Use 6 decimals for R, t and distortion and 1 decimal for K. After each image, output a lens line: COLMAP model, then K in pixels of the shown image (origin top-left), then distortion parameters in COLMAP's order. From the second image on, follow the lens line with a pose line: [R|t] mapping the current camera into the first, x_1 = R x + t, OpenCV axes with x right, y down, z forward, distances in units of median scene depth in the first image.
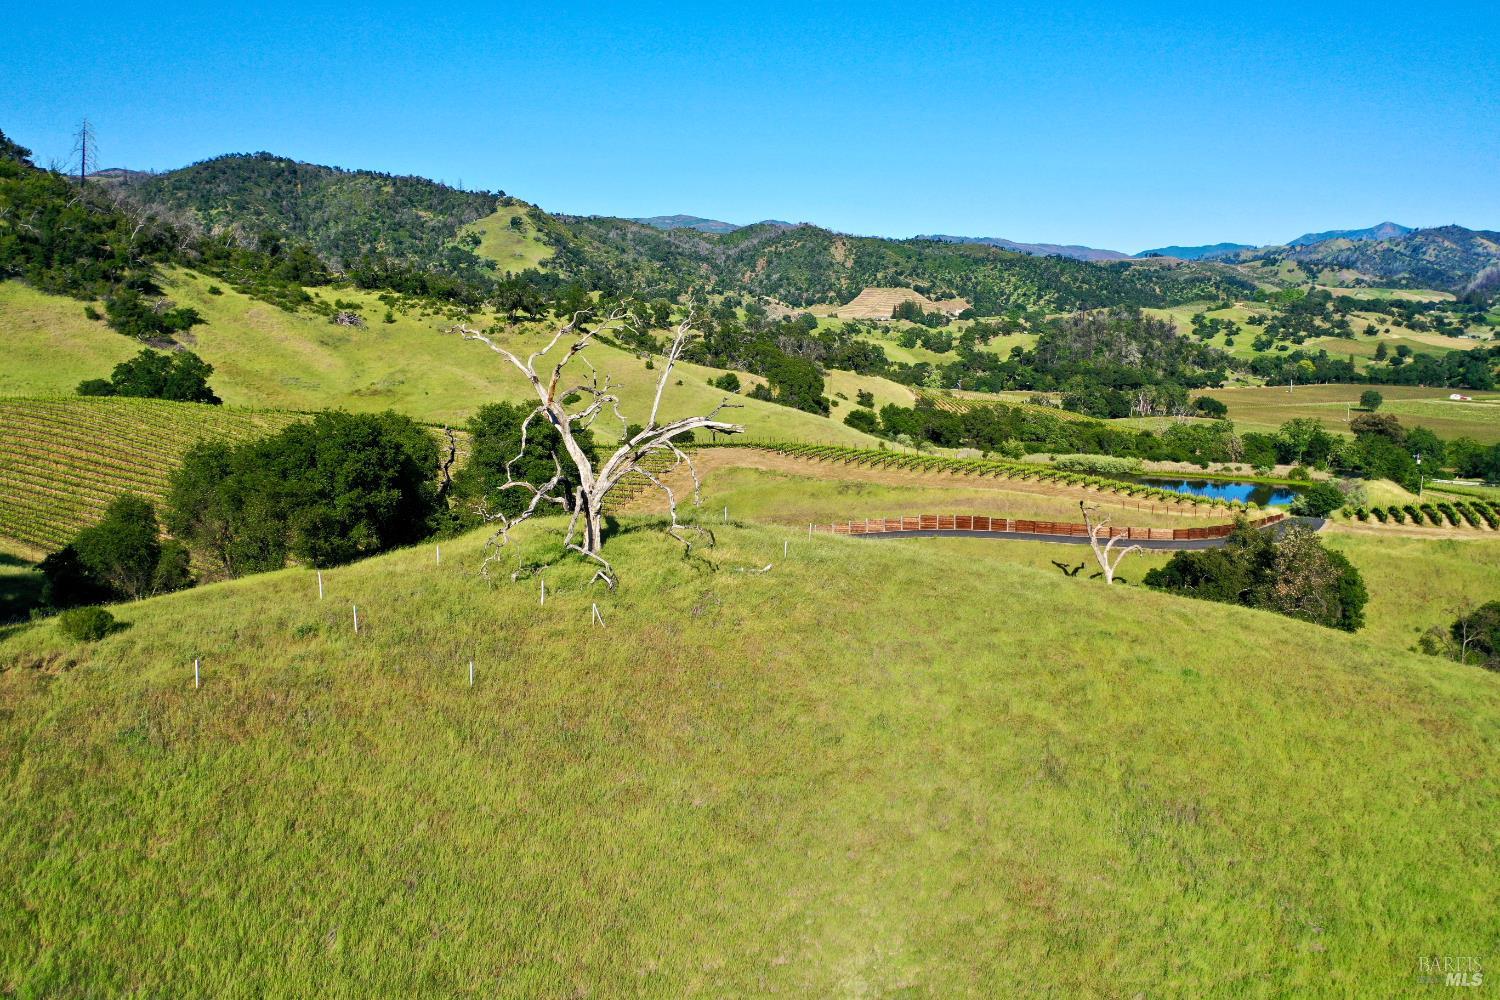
lens RADIAL K [[1183.2, 0, 748.2], [0, 1183.2, 493.1], [0, 0, 1]] dist [-0.000823, -0.004946]
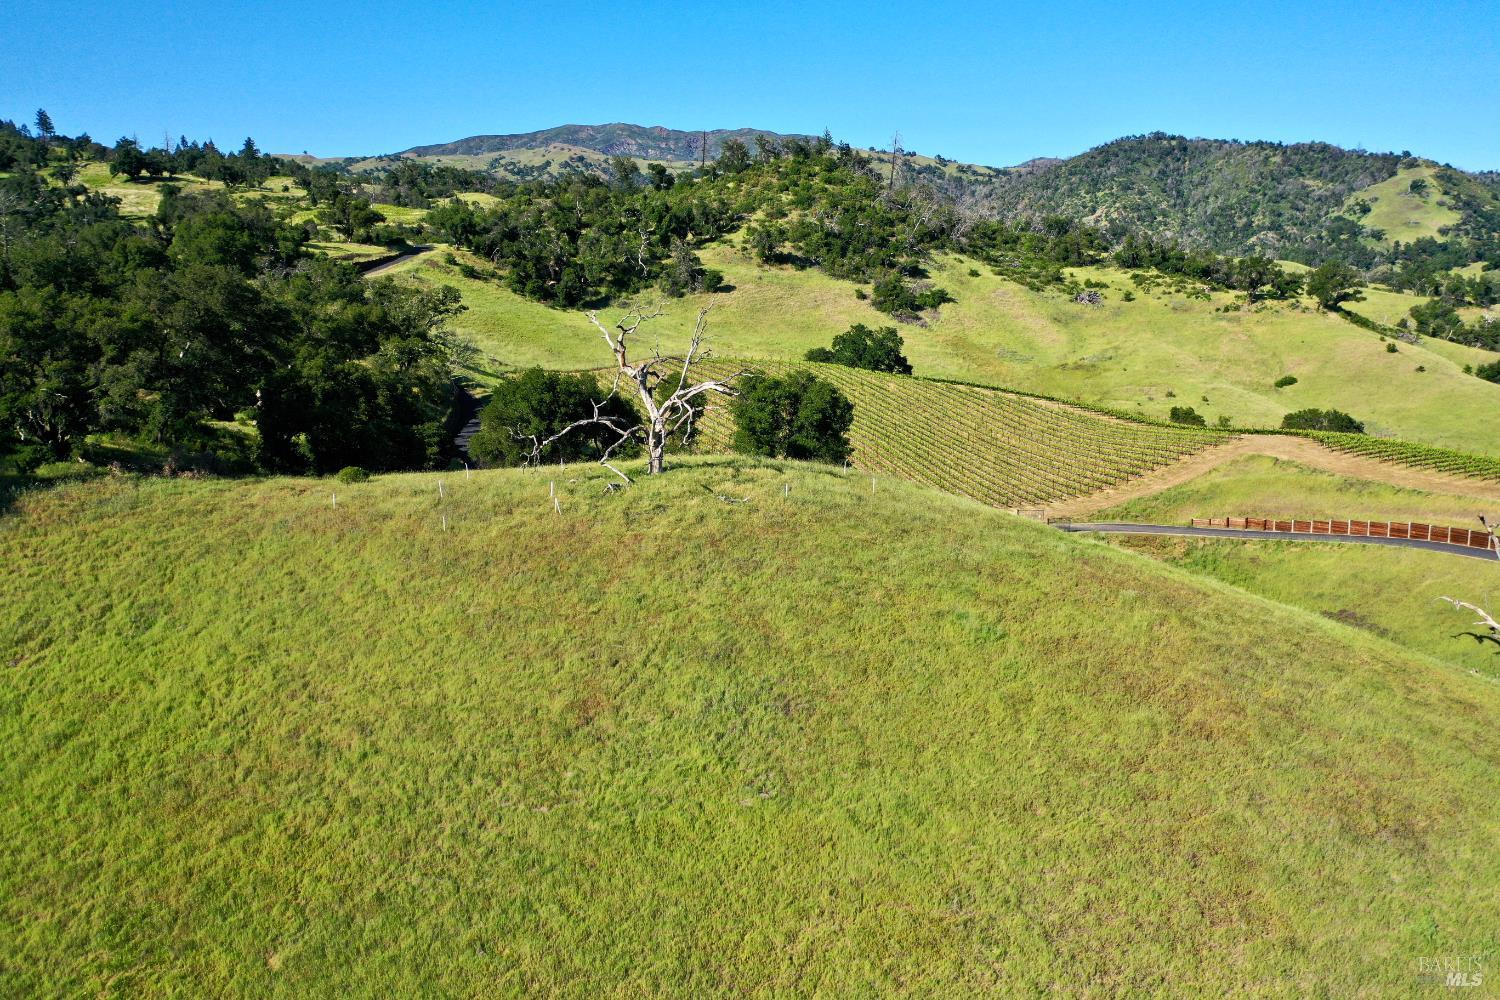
lens RADIAL K [[1183.2, 0, 748.7], [0, 1183.2, 494.7], [0, 0, 1]] dist [-0.000823, -0.004946]
pose [[0.748907, 0.105170, -0.654277, 0.034761], [-0.091200, 0.994289, 0.055434, -0.000556], [0.656370, 0.018155, 0.754221, 0.000665]]
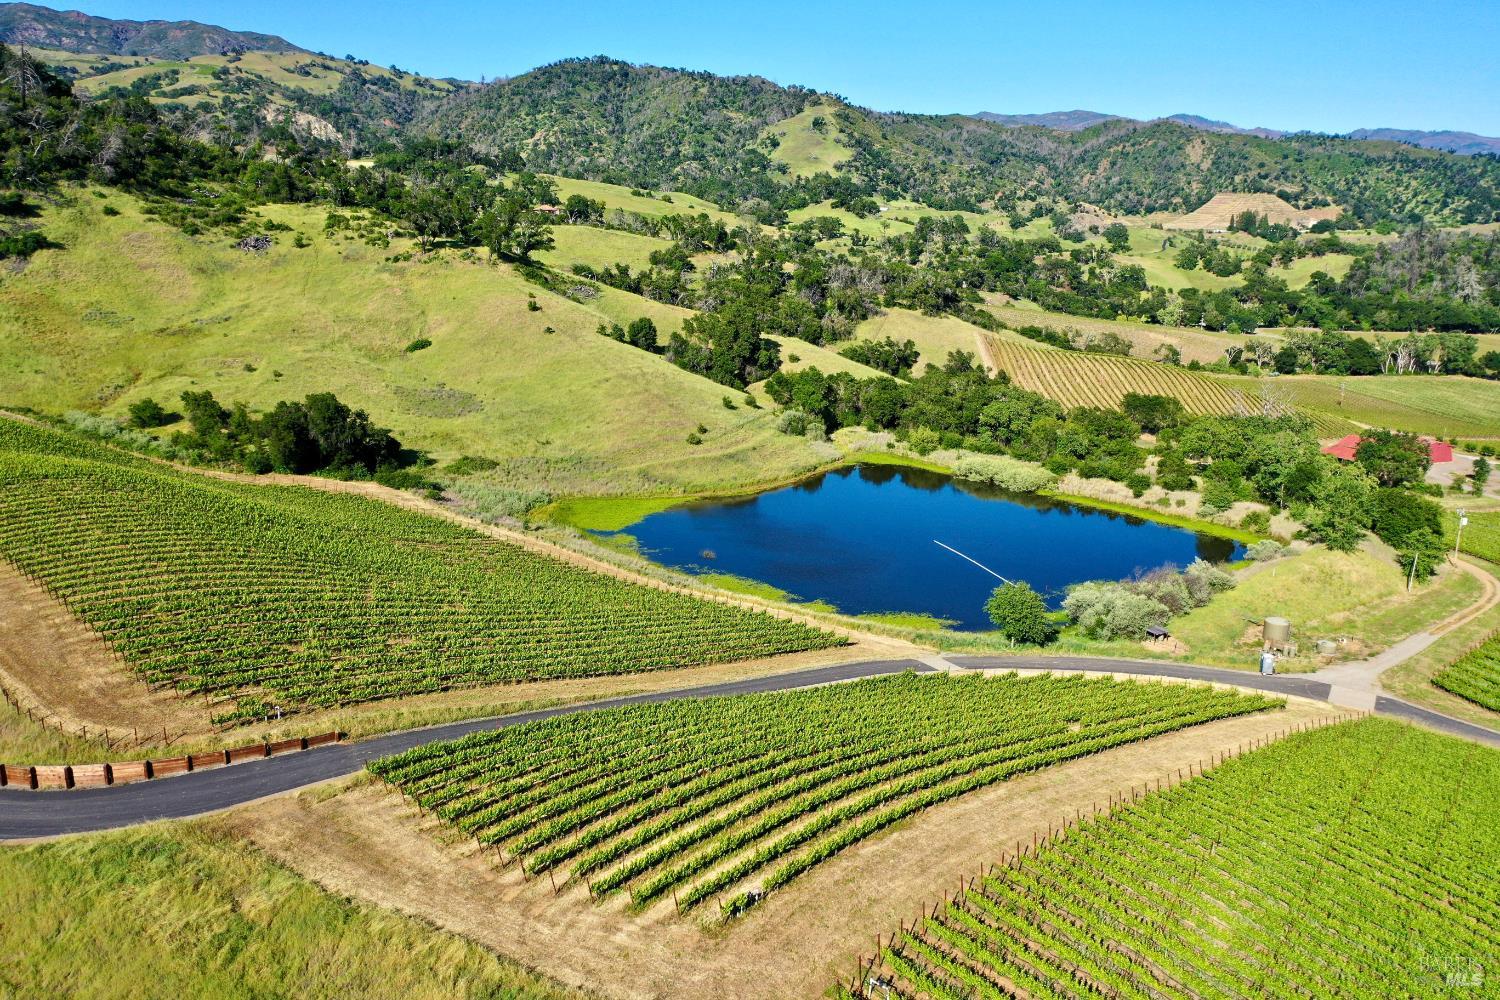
lens RADIAL K [[1183.2, 0, 752.5], [0, 1183.2, 499.0], [0, 0, 1]] dist [-0.000823, -0.004946]
pose [[0.947173, 0.083704, -0.309607, 0.076464], [-0.057112, 0.993933, 0.093995, -0.013899], [0.315596, -0.071347, 0.946207, 0.058395]]
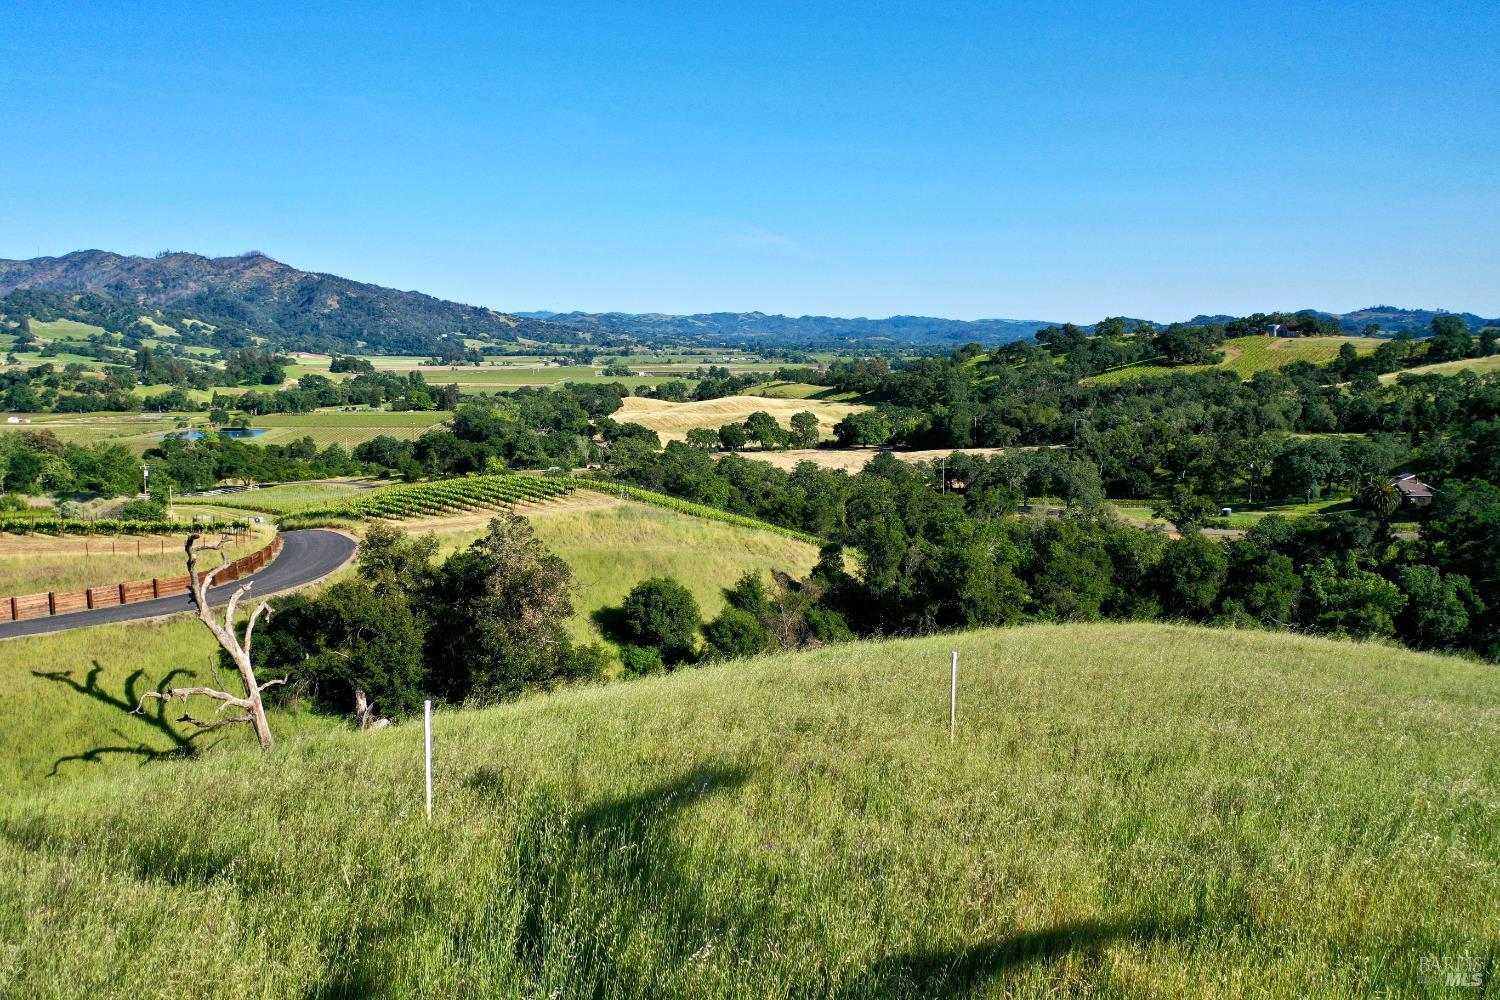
lens RADIAL K [[1183.2, 0, 746.6], [0, 1183.2, 496.2], [0, 0, 1]] dist [-0.000823, -0.004946]
pose [[0.416690, -0.114512, 0.901808, -0.006217], [0.135916, 0.988731, 0.062748, -0.000780], [-0.898831, 0.096424, 0.427558, 0.044366]]
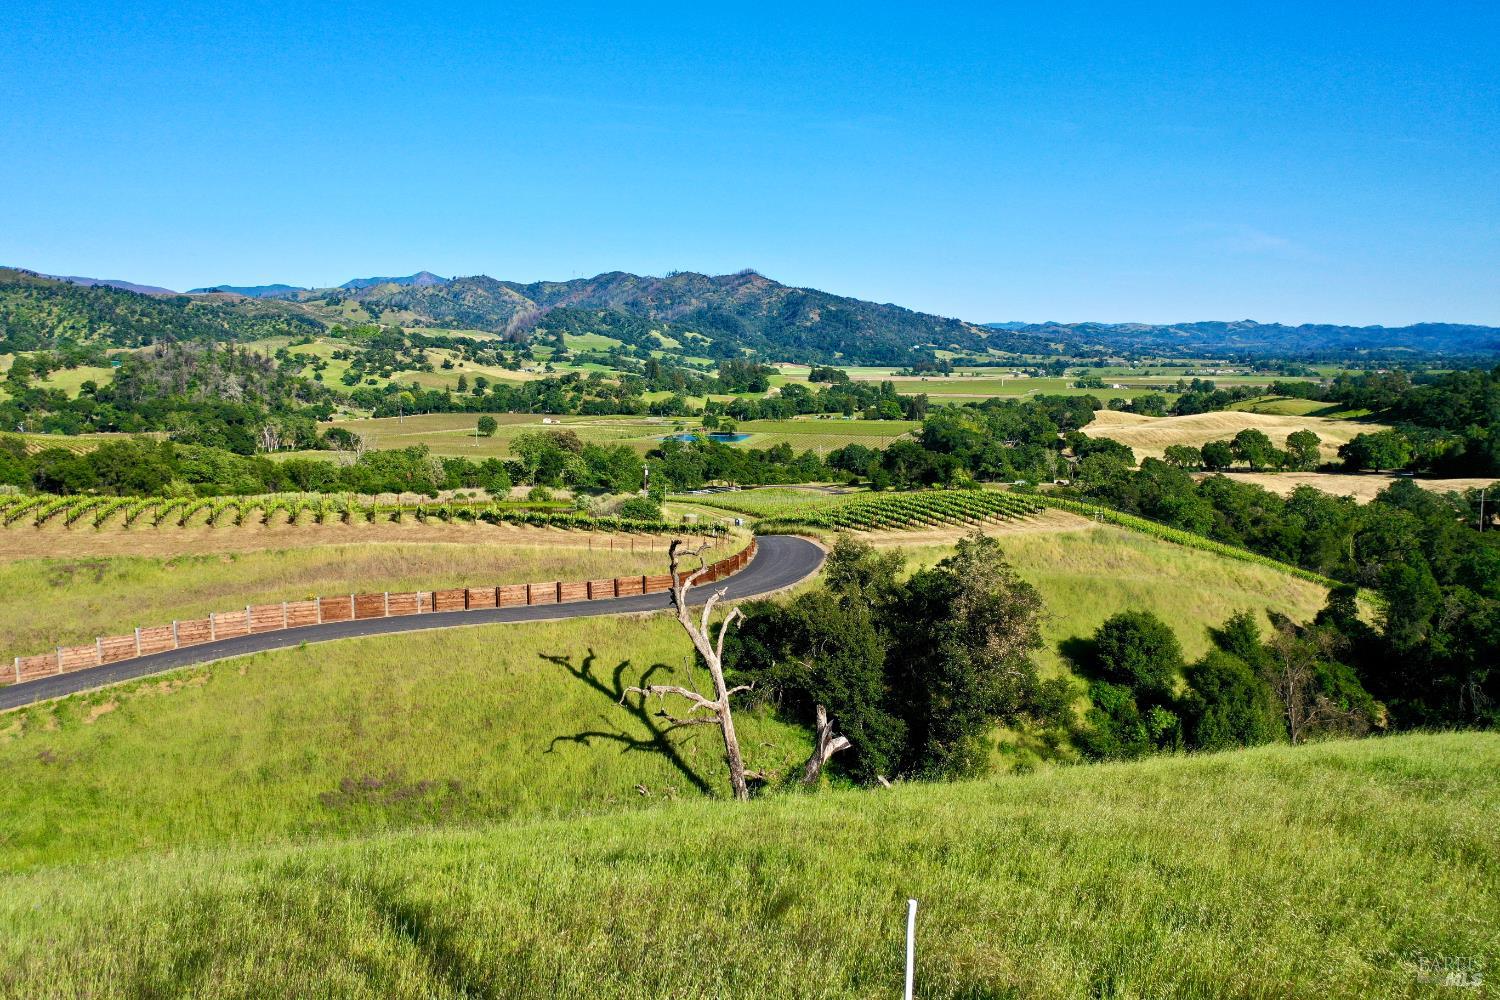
lens RADIAL K [[1183.2, 0, 748.2], [0, 1183.2, 494.5], [0, 0, 1]] dist [-0.000823, -0.004946]
pose [[0.729665, -0.078474, 0.679287, -0.004464], [0.101381, 0.994829, 0.006026, -0.001116], [-0.676247, 0.064470, 0.733848, 0.045985]]
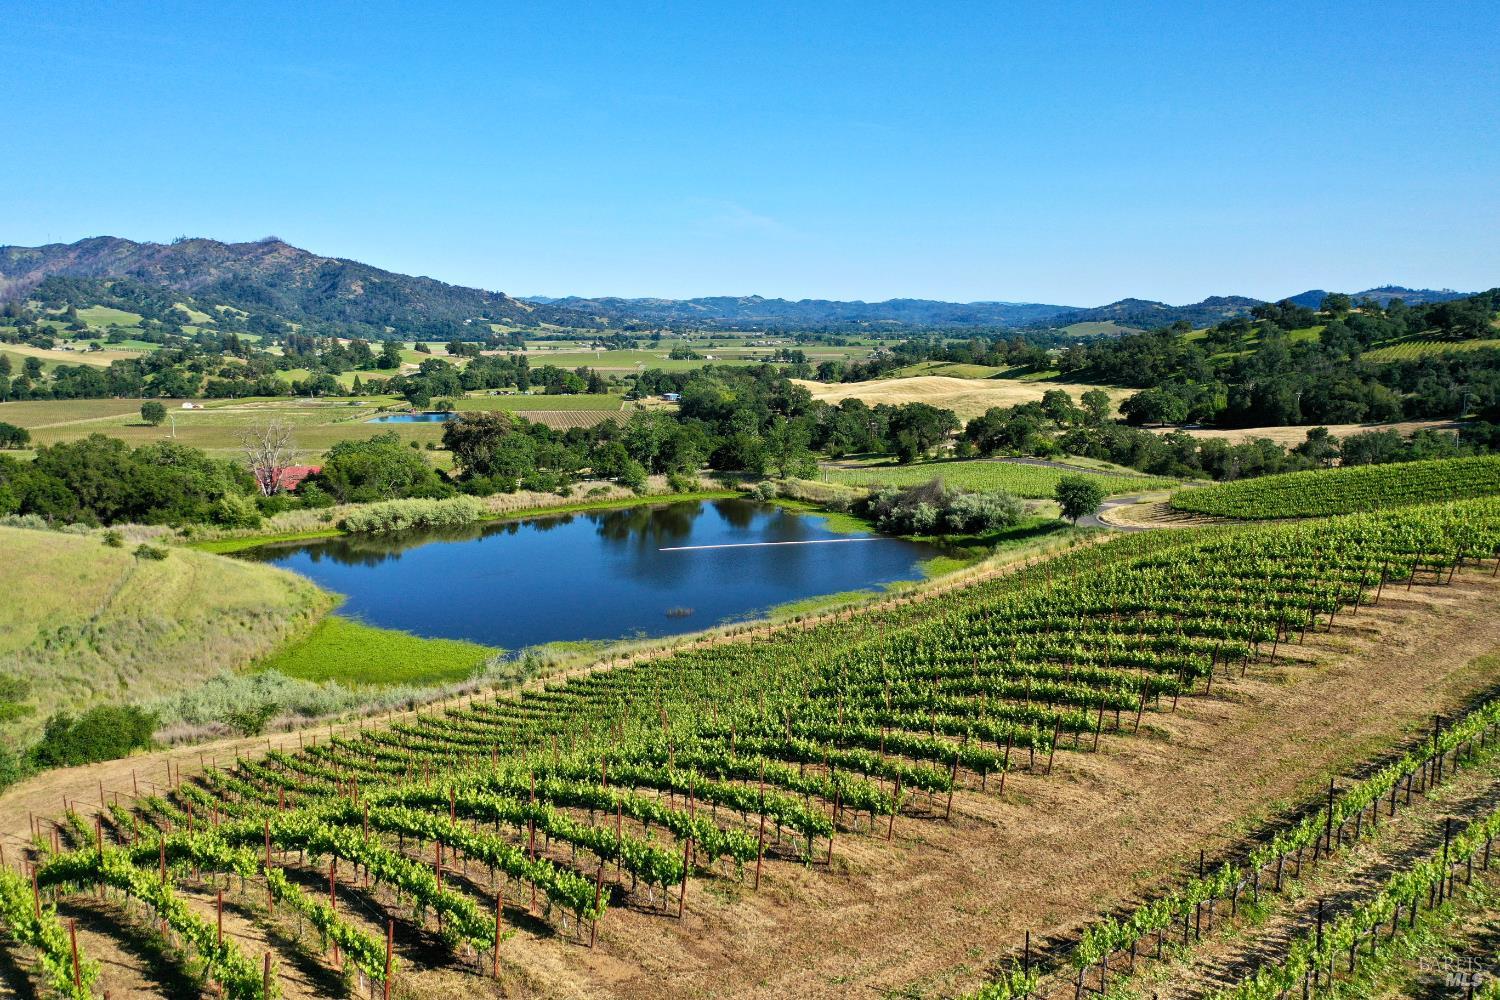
lens RADIAL K [[1183.2, 0, 746.1], [0, 1183.2, 495.2], [0, 0, 1]] dist [-0.000823, -0.004946]
pose [[0.406756, -0.128564, 0.904445, -0.033937], [0.142645, 0.986842, 0.076125, -0.011334], [-0.902332, 0.098050, 0.419743, 0.125659]]
